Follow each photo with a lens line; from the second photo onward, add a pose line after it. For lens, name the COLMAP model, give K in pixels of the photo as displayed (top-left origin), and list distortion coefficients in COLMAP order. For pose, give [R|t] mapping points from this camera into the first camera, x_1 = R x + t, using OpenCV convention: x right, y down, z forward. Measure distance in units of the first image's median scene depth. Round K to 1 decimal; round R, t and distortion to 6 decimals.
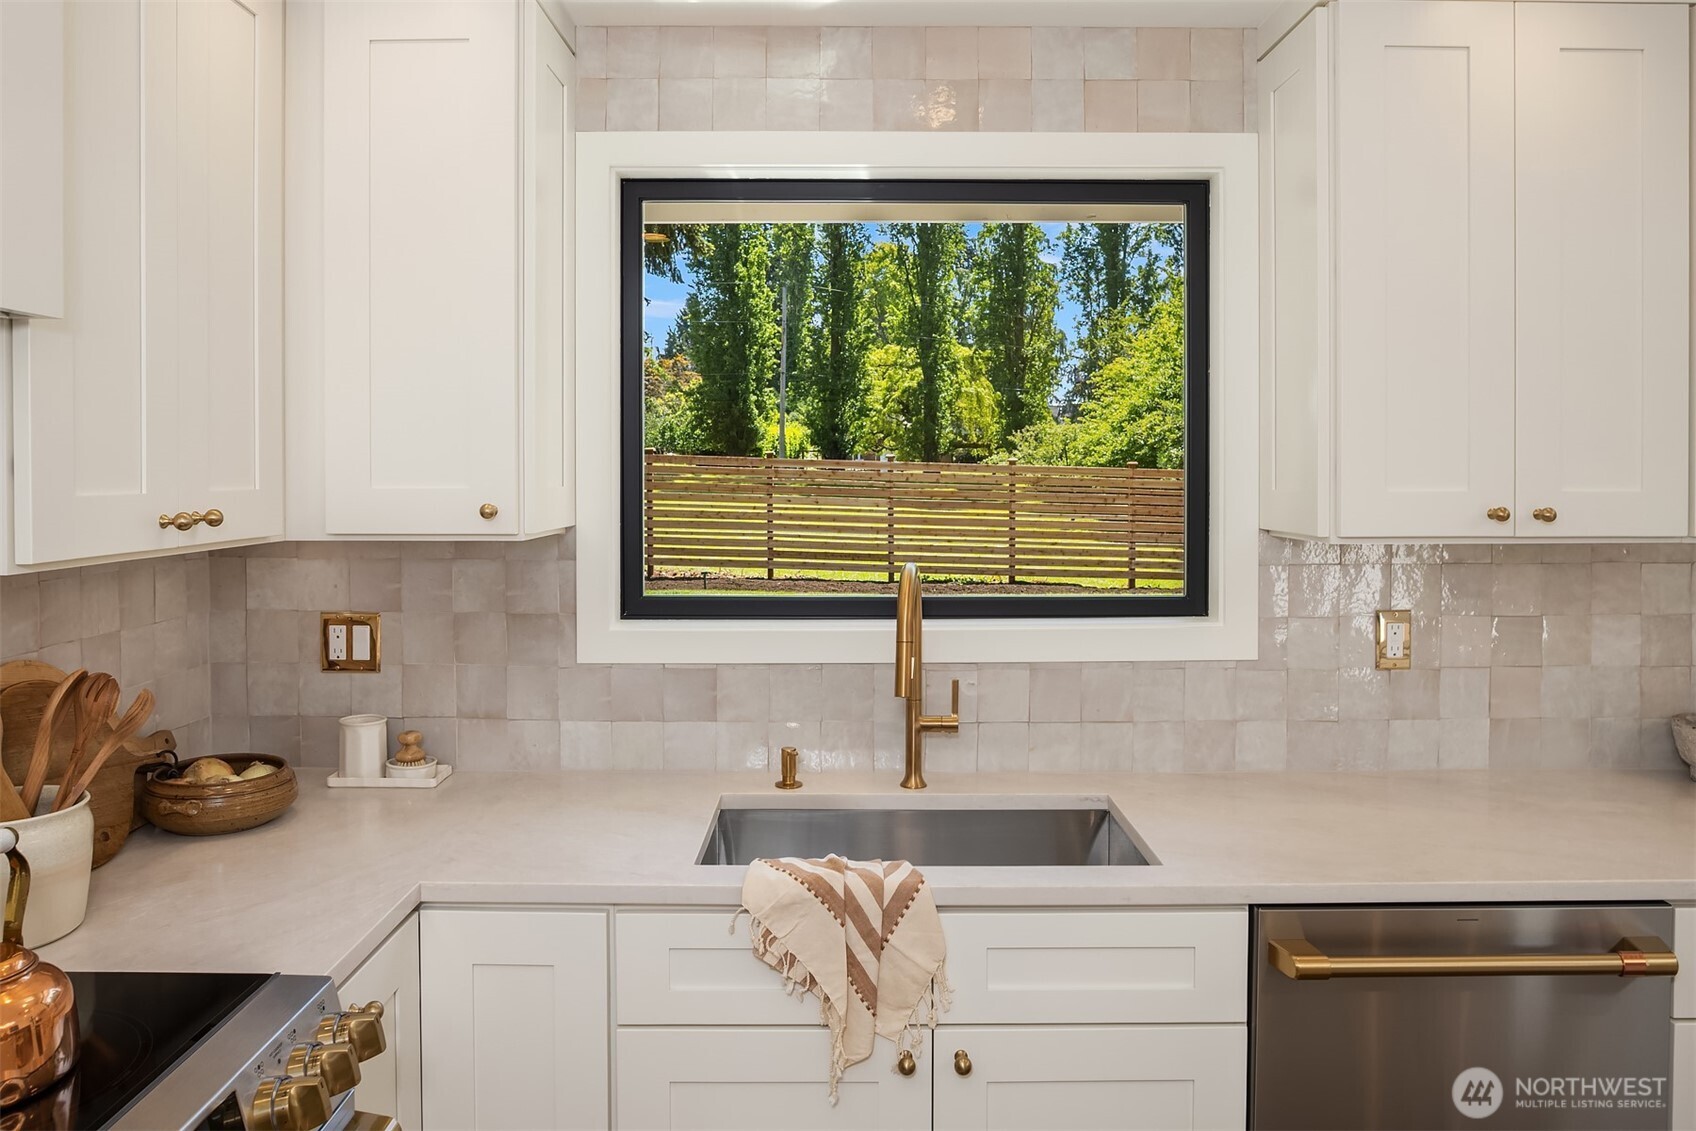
lens RADIAL K [[1157.3, 0, 845.0], [0, 1157.3, 517.2], [0, 0, 1]] dist [-0.047602, -0.000138]
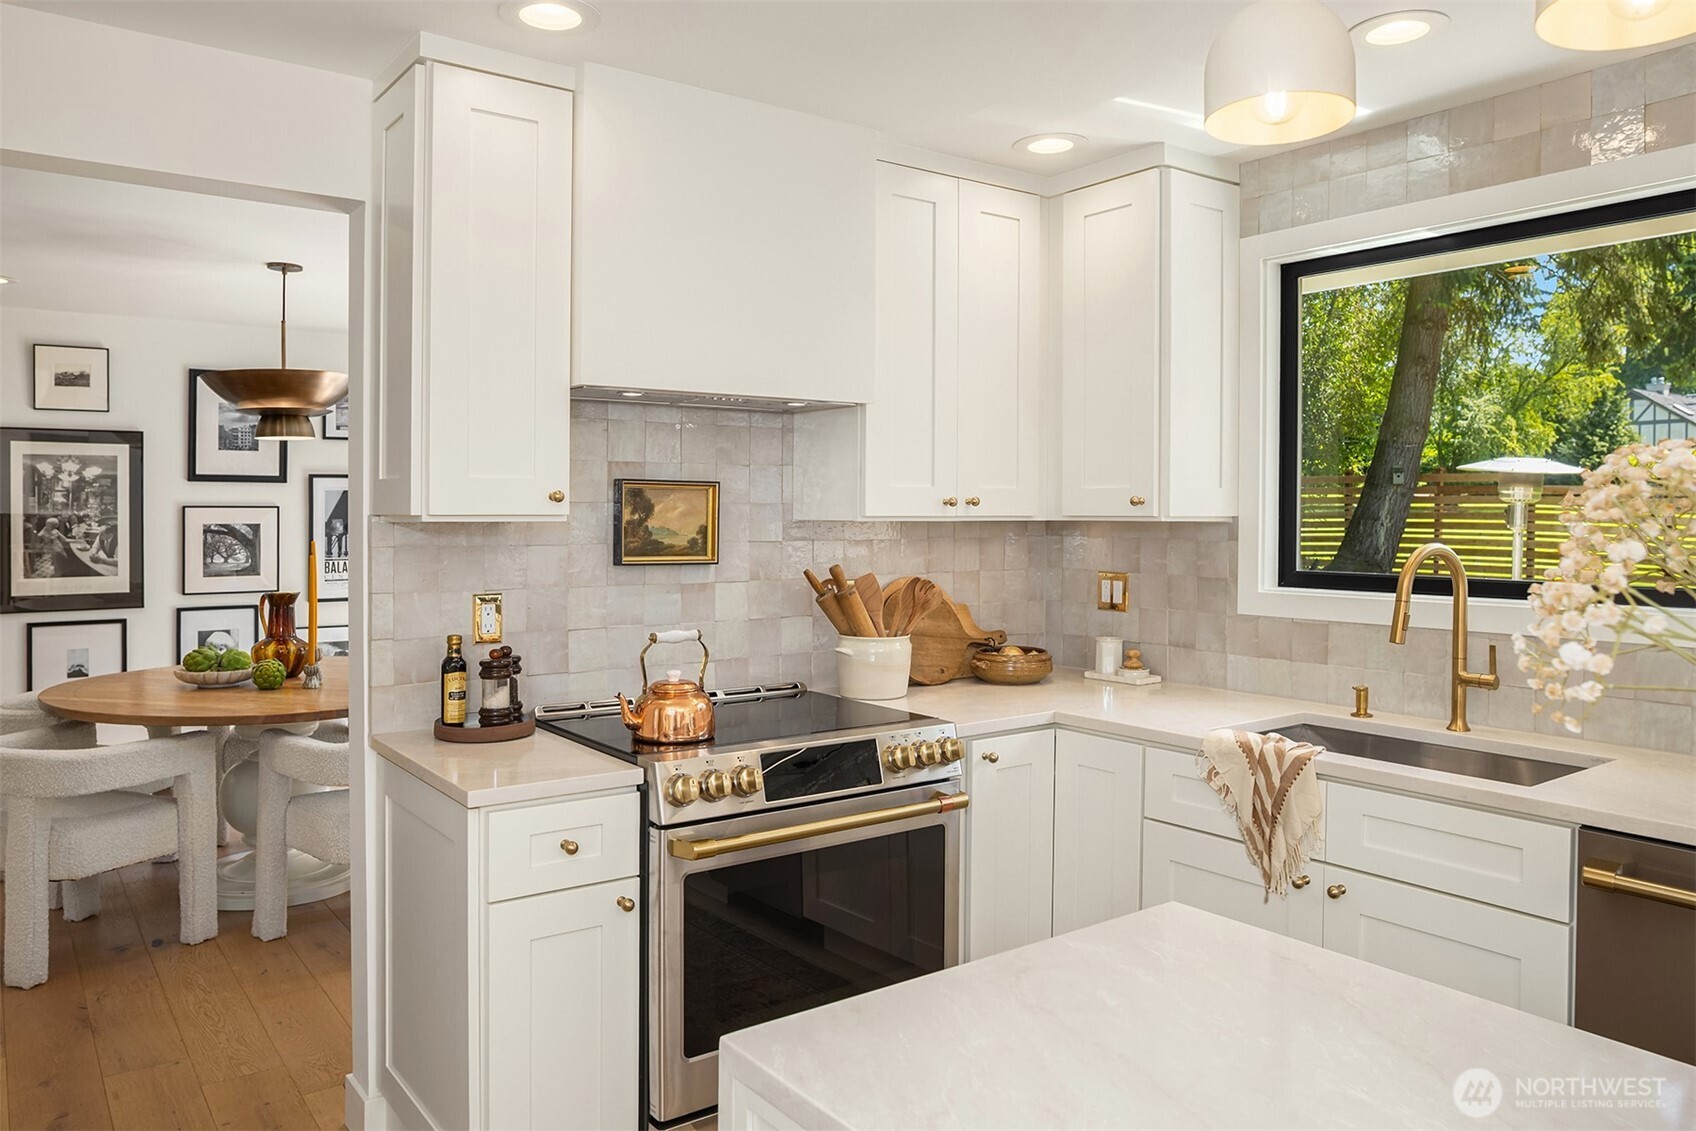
lens RADIAL K [[1157.3, 0, 845.0], [0, 1157.3, 517.2], [0, 0, 1]] dist [-0.047602, -0.000138]
pose [[0.598752, 0.003186, -0.800928, 0.613457], [-0.015195, 0.999857, -0.007383, 0.025056], [0.800791, 0.016591, 0.598715, -0.239041]]
